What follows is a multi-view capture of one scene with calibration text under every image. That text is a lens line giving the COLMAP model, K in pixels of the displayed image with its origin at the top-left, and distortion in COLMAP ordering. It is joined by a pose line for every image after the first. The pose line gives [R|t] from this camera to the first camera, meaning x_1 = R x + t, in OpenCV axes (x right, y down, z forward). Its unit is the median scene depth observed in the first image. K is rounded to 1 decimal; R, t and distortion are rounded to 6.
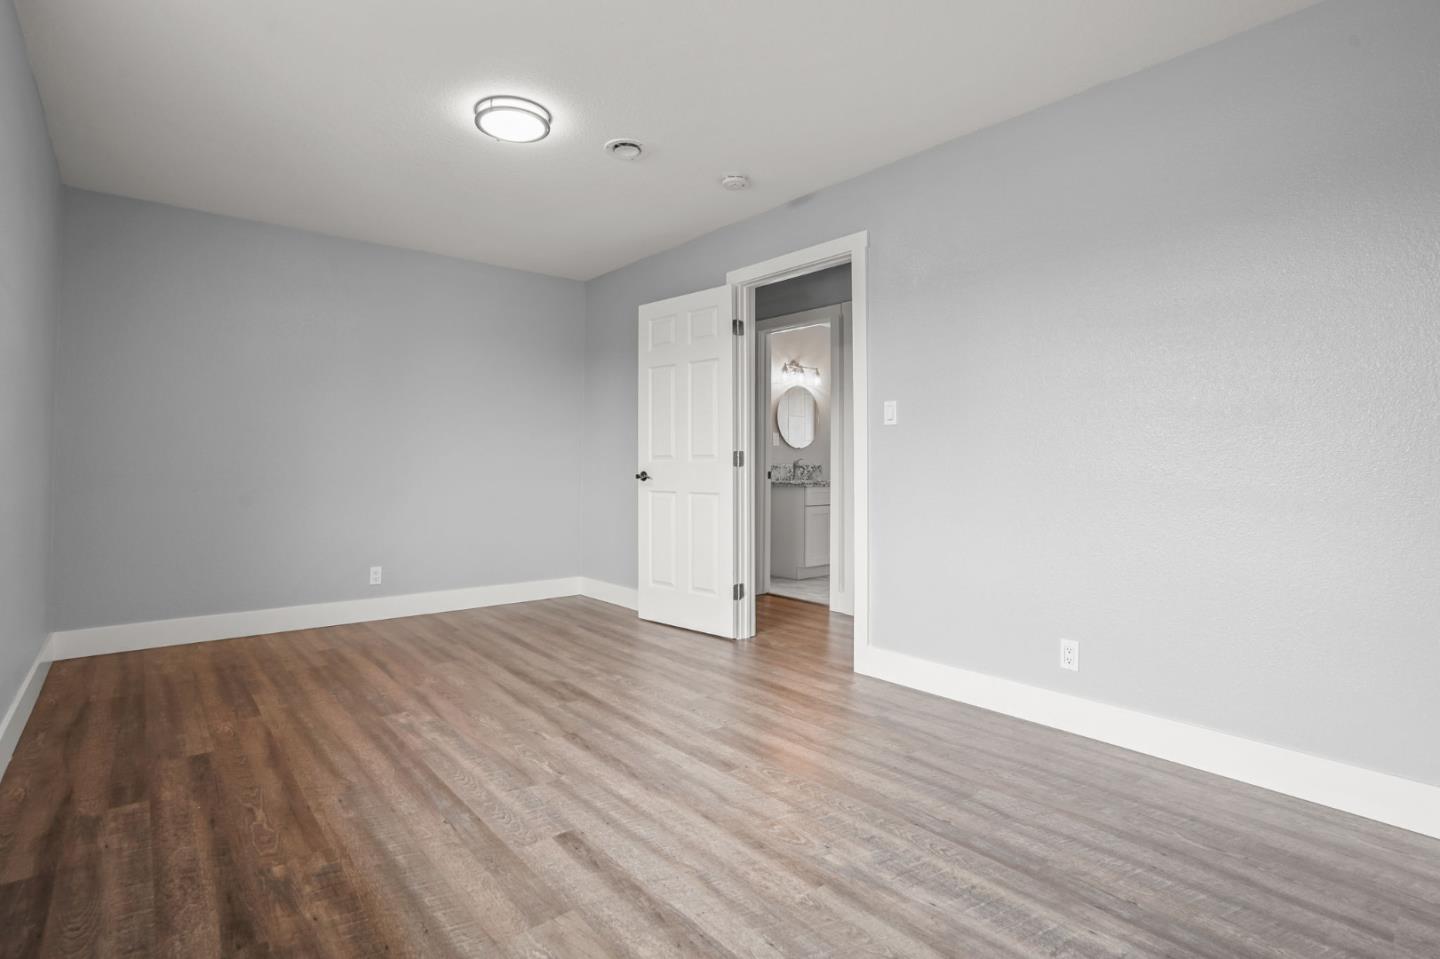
lens RADIAL K [[703.5, 0, 718.8], [0, 703.5, 478.2], [0, 0, 1]] dist [-0.007277, -0.000019]
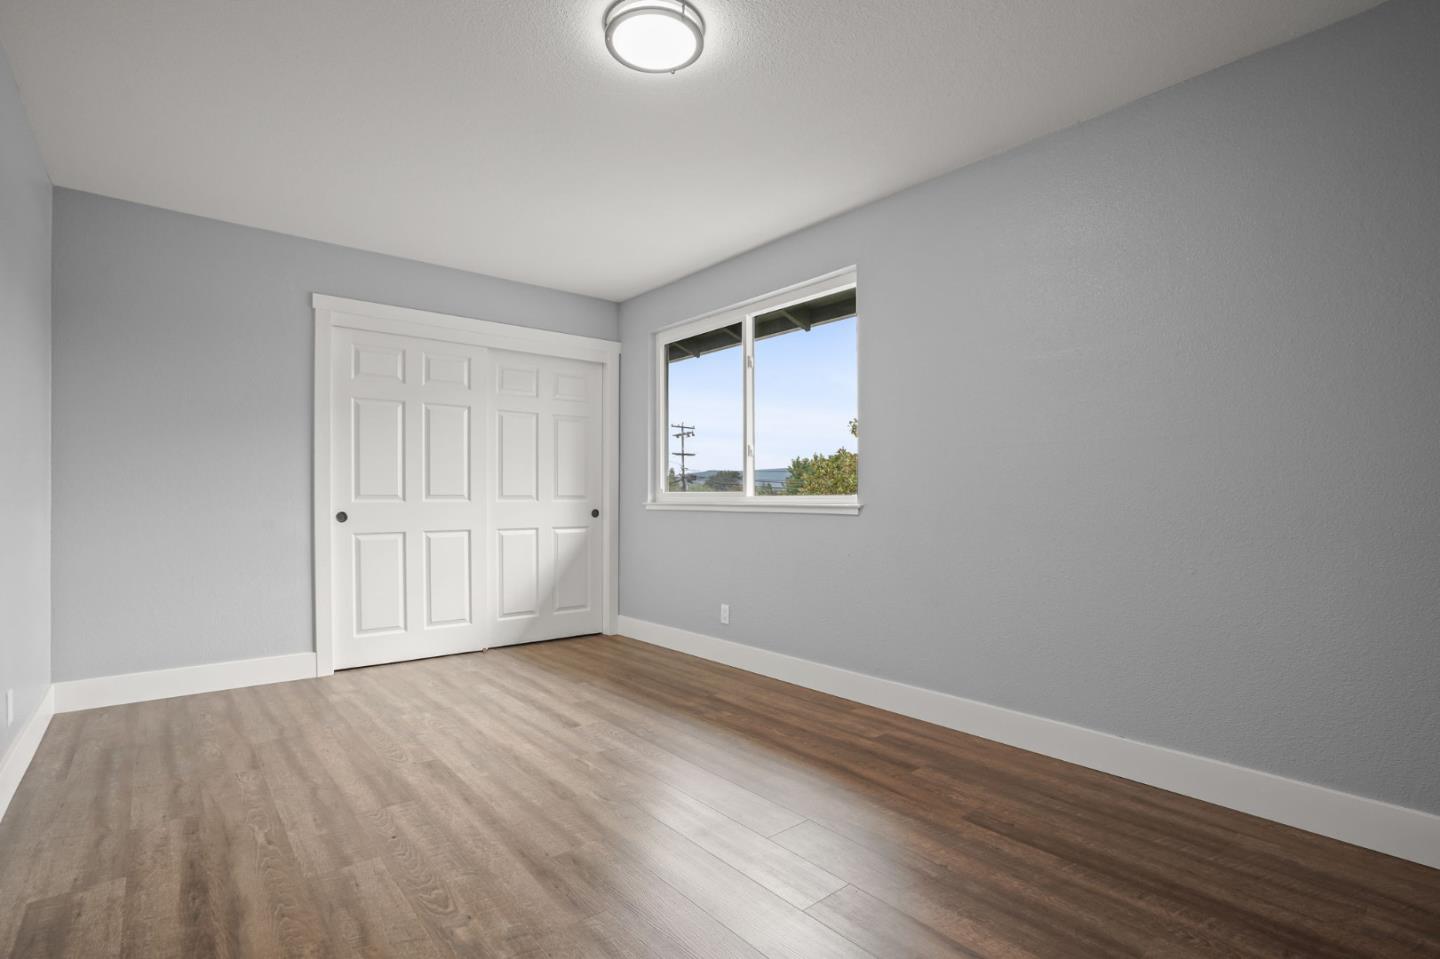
lens RADIAL K [[703.5, 0, 721.6], [0, 703.5, 483.7], [0, 0, 1]] dist [-0.007277, -0.000019]
pose [[-0.999897, -0.003684, 0.013880, -0.488419], [-0.003681, 0.999993, 0.000216, -0.043413], [-0.013880, 0.000165, -0.999904, 2.206902]]
